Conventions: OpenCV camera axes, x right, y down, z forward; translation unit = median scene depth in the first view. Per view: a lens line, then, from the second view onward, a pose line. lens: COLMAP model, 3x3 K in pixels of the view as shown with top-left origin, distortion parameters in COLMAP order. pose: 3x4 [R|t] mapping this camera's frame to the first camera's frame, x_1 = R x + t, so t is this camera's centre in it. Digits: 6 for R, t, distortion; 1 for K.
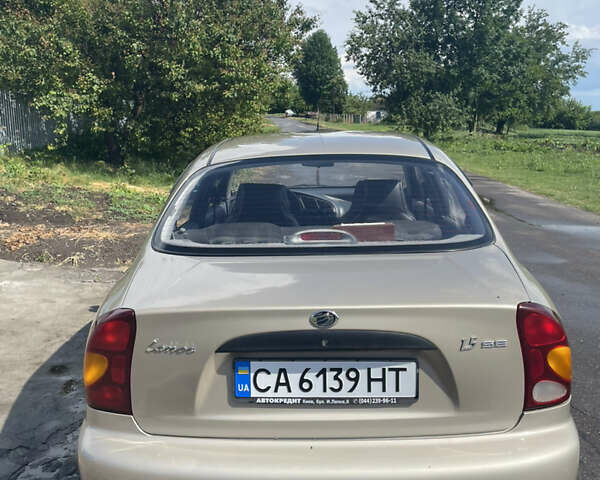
lens RADIAL K [[602.4, 0, 300.8], [0, 602.4, 244.4], [0, 0, 1]] dist [0.080118, -0.126585]
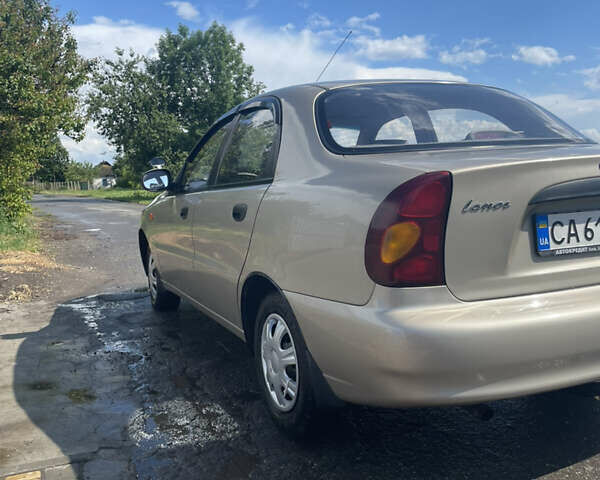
lens RADIAL K [[602.4, 0, 300.8], [0, 602.4, 244.4], [0, 0, 1]] dist [0.080118, -0.126585]
pose [[0.906559, -0.070160, 0.416207, -0.901577], [0.113738, 0.990218, -0.080816, 0.277287], [-0.406465, 0.120603, 0.905671, 0.226197]]
